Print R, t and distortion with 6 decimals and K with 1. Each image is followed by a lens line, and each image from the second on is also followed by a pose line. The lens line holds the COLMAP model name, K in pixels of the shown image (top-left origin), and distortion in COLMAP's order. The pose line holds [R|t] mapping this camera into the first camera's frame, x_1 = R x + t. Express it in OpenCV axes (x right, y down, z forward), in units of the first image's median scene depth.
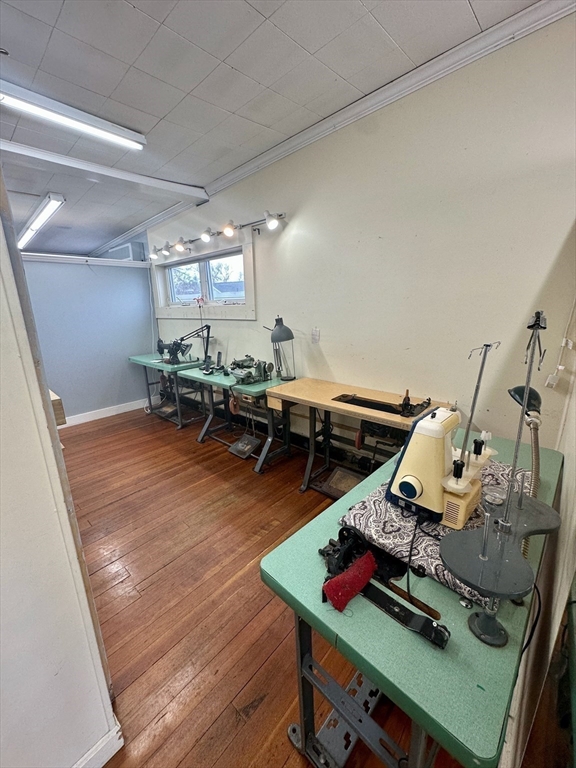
lens RADIAL K [[302.8, 0, 285.7], [0, 302.8, 387.7], [0, 0, 1]] dist [-0.003319, -0.000100]
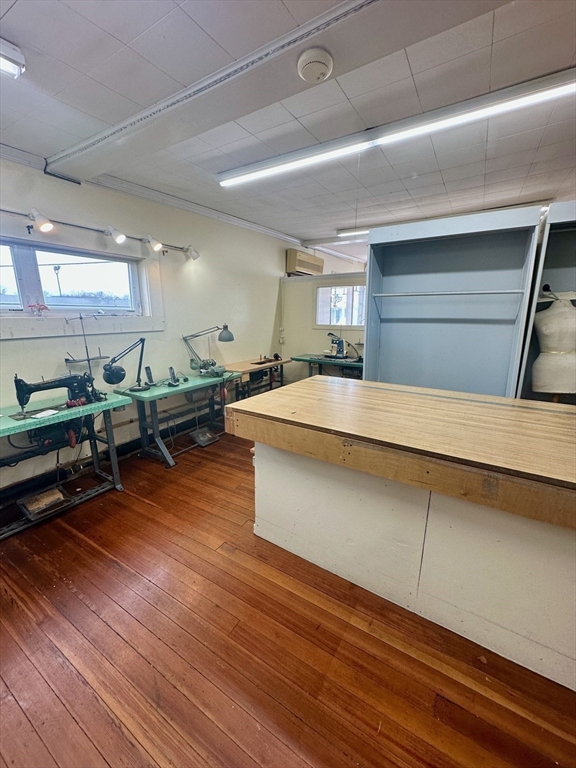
lens RADIAL K [[302.8, 0, 289.3], [0, 302.8, 380.6], [0, 0, 1]] dist [-0.003319, -0.000100]
pose [[-0.191338, -0.183462, 0.964226, -1.237614], [0.265841, 0.935971, 0.230838, -0.183214], [-0.944838, 0.300499, -0.130315, 0.754540]]
